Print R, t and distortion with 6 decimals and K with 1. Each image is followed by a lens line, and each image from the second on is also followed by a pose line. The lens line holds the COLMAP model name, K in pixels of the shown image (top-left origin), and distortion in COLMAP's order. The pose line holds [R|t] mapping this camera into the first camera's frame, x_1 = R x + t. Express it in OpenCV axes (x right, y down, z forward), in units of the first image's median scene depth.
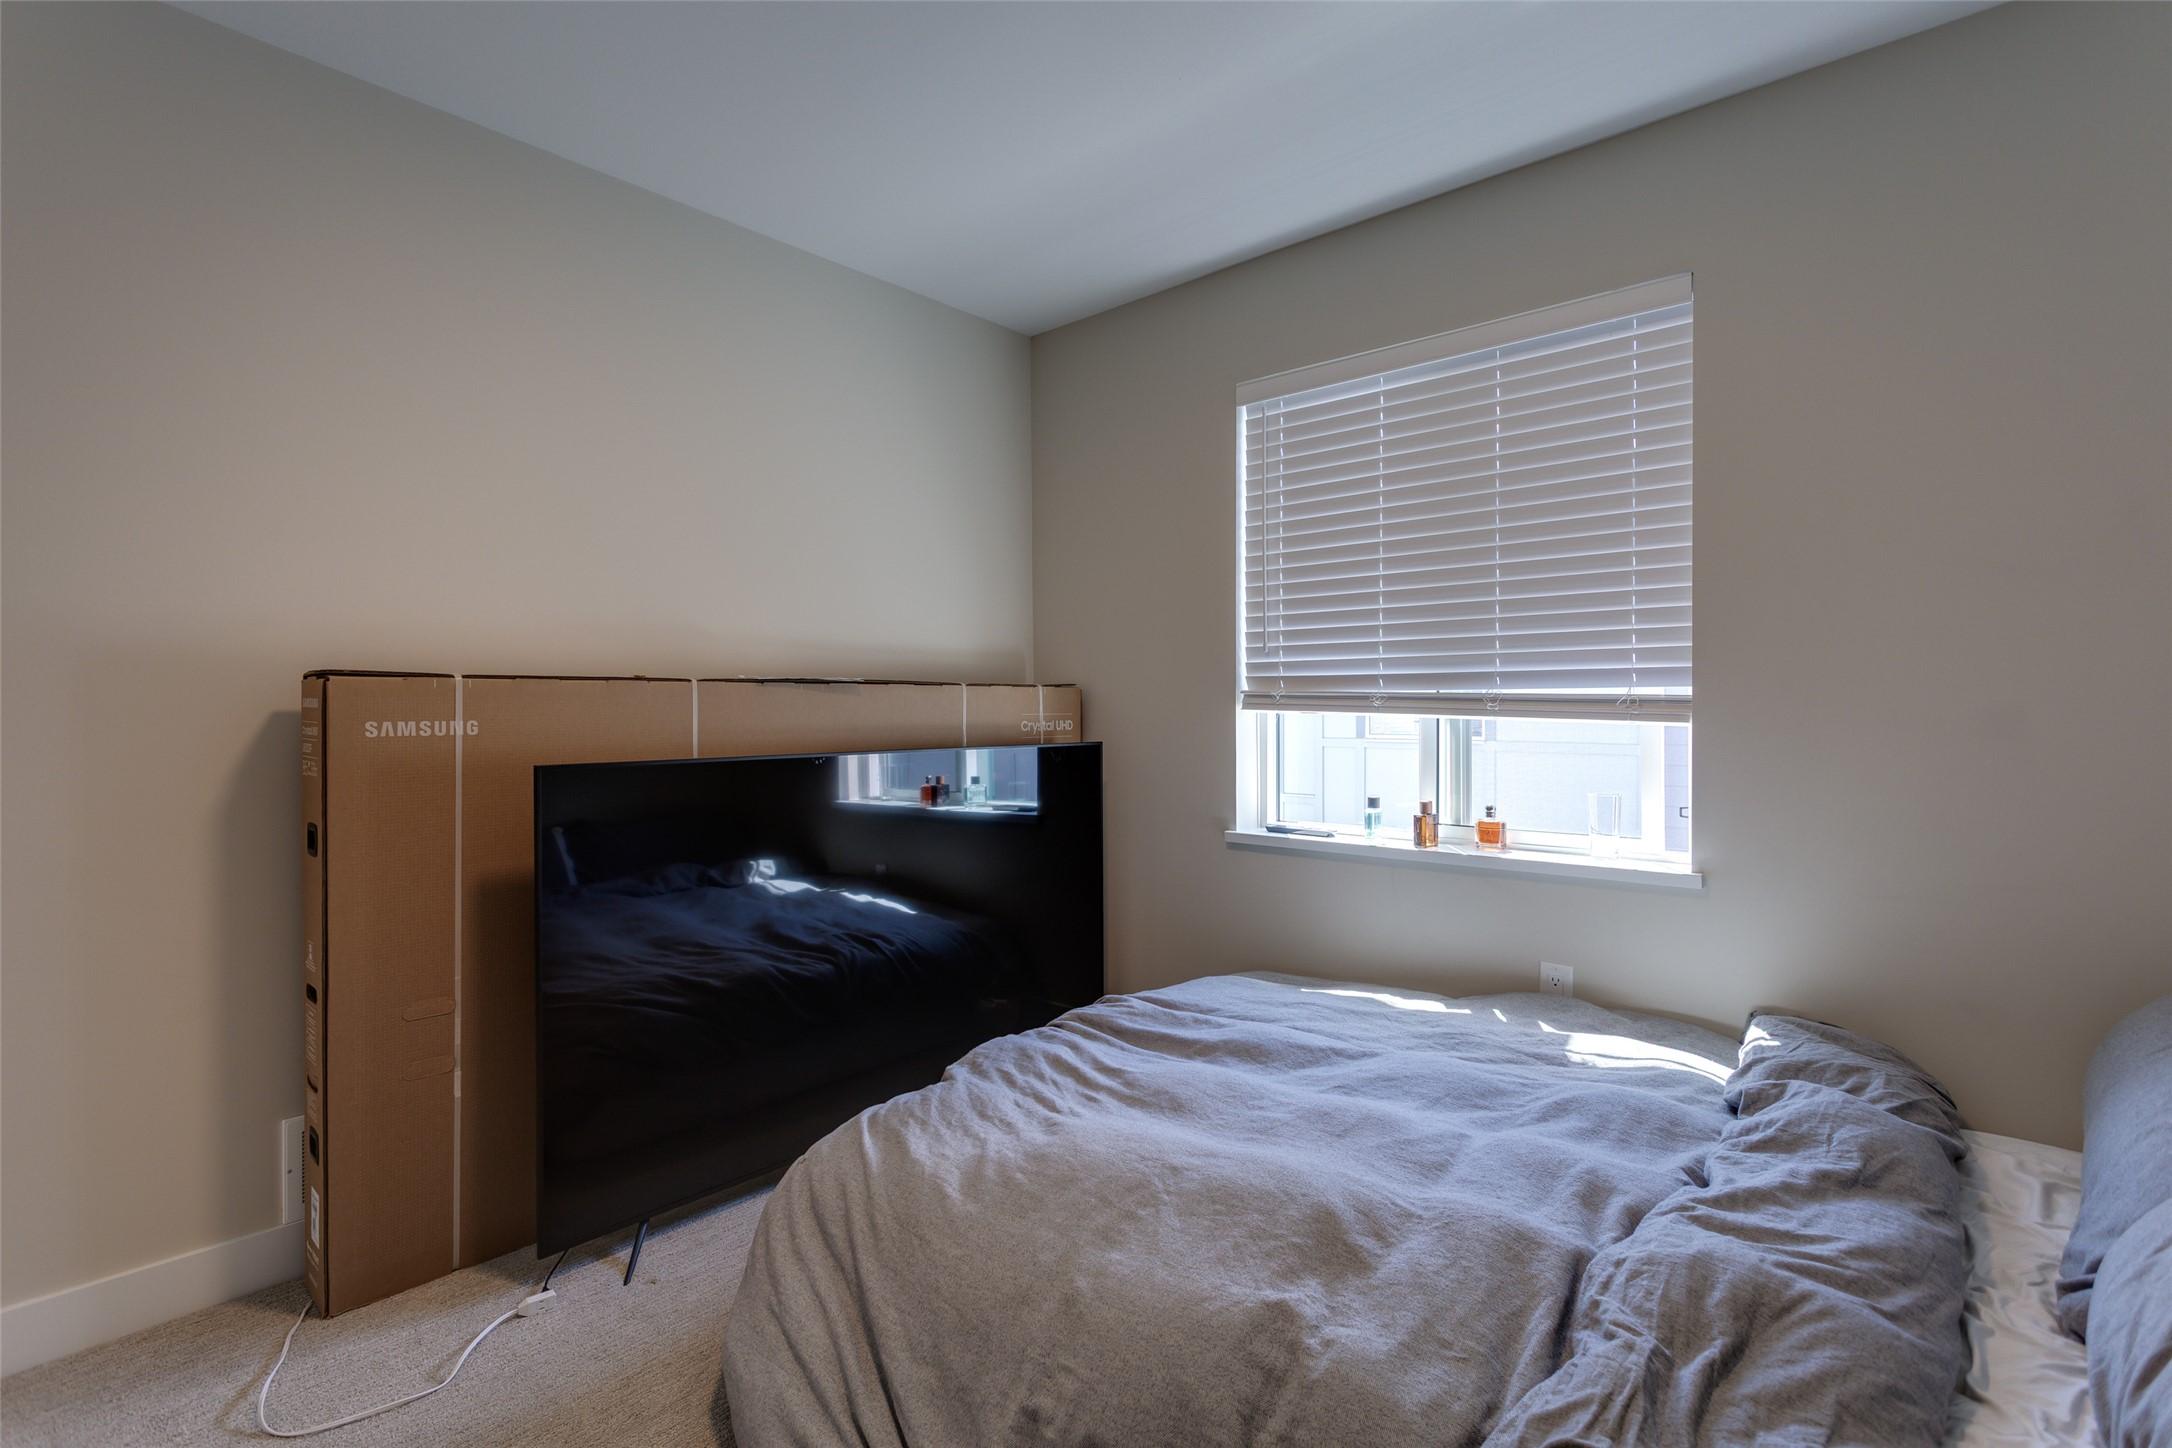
lens RADIAL K [[1033.6, 0, 1081.2], [0, 1033.6, 718.5], [0, 0, 1]] dist [0.000906, 0.000173]
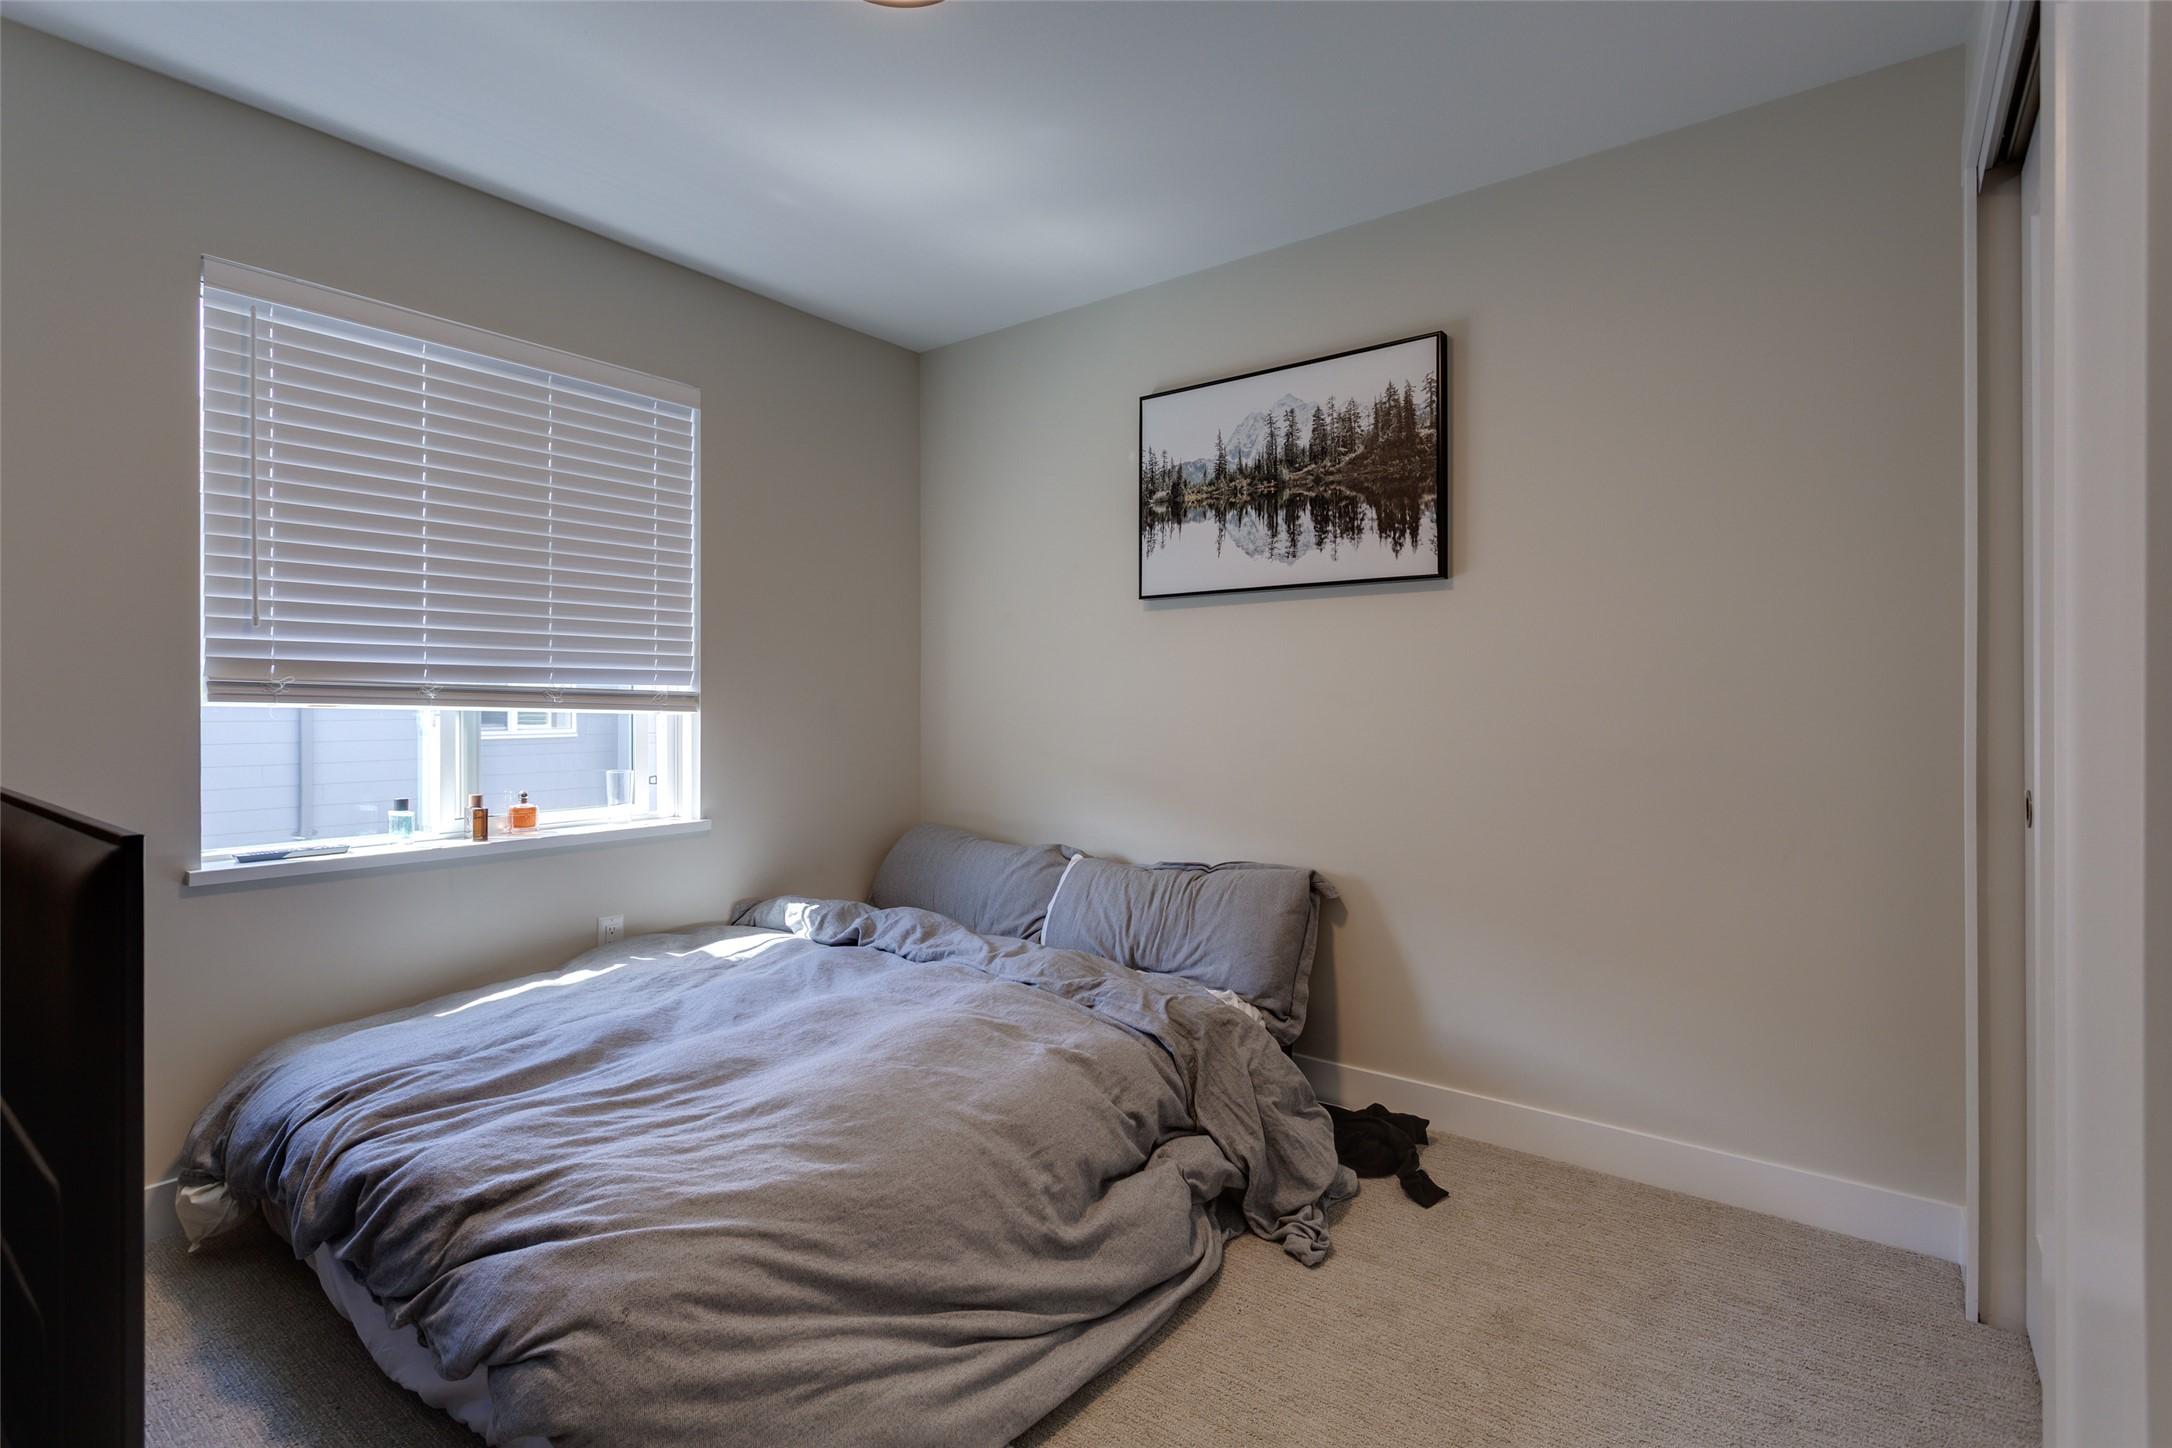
lens RADIAL K [[1033.6, 0, 1080.9], [0, 1033.6, 710.9], [0, 0, 1]] dist [0.000906, 0.000173]
pose [[-0.073594, -0.006066, 0.997270, -0.792399], [0.009566, 0.999931, 0.006789, -0.001660], [-0.997242, 0.010039, -0.073531, 0.561361]]
